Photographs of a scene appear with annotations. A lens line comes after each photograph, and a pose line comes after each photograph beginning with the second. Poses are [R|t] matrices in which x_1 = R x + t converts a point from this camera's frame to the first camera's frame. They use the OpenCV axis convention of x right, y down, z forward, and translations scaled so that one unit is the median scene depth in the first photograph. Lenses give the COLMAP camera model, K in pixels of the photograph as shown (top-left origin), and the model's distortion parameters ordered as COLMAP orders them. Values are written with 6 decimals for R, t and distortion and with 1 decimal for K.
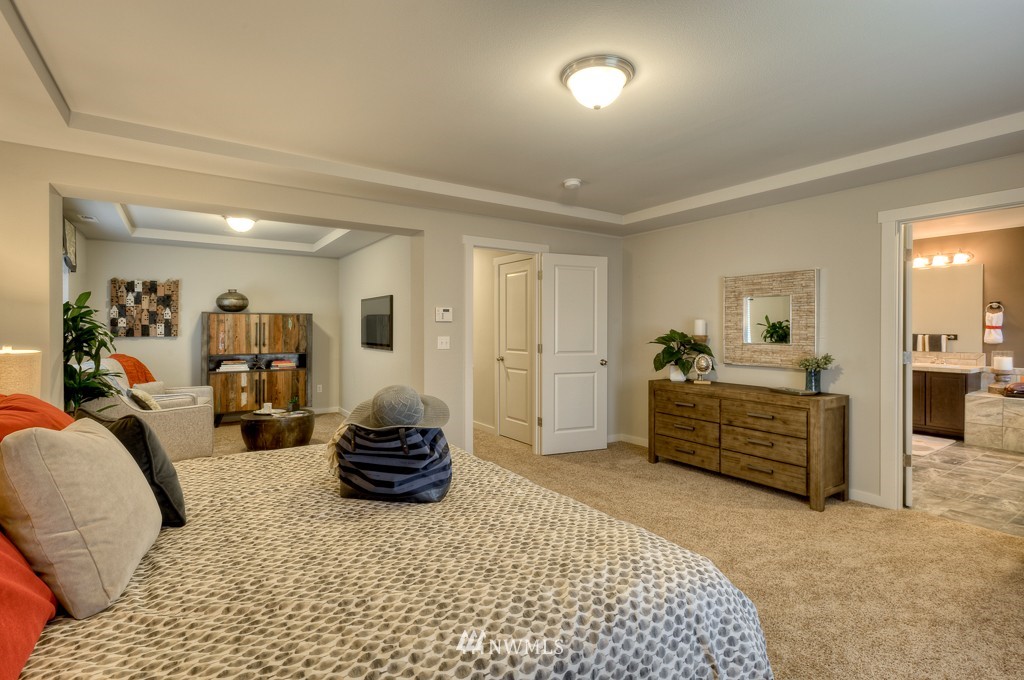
lens RADIAL K [[479.4, 0, 513.6], [0, 479.4, 333.5], [0, 0, 1]] dist [-0.004715, 0.001061]
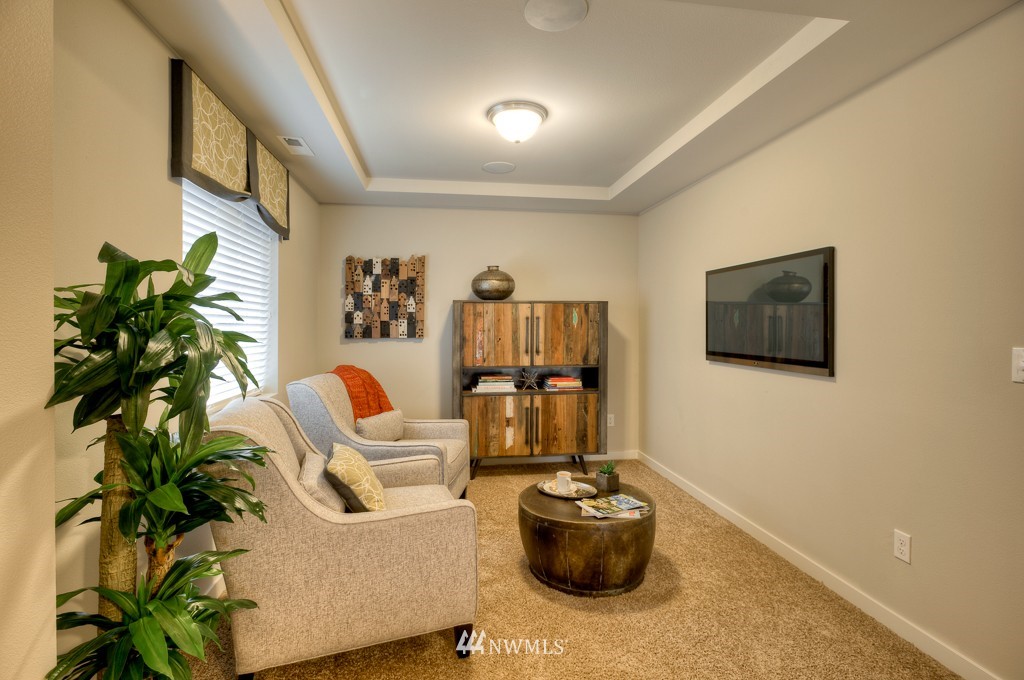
lens RADIAL K [[479.4, 0, 510.8], [0, 479.4, 330.1], [0, 0, 1]] dist [-0.004715, 0.001061]
pose [[0.898120, 0.000267, -0.439750, -0.288367], [-0.000599, 1.000000, -0.000616, -0.004580], [0.439750, 0.000817, 0.898120, 0.439339]]
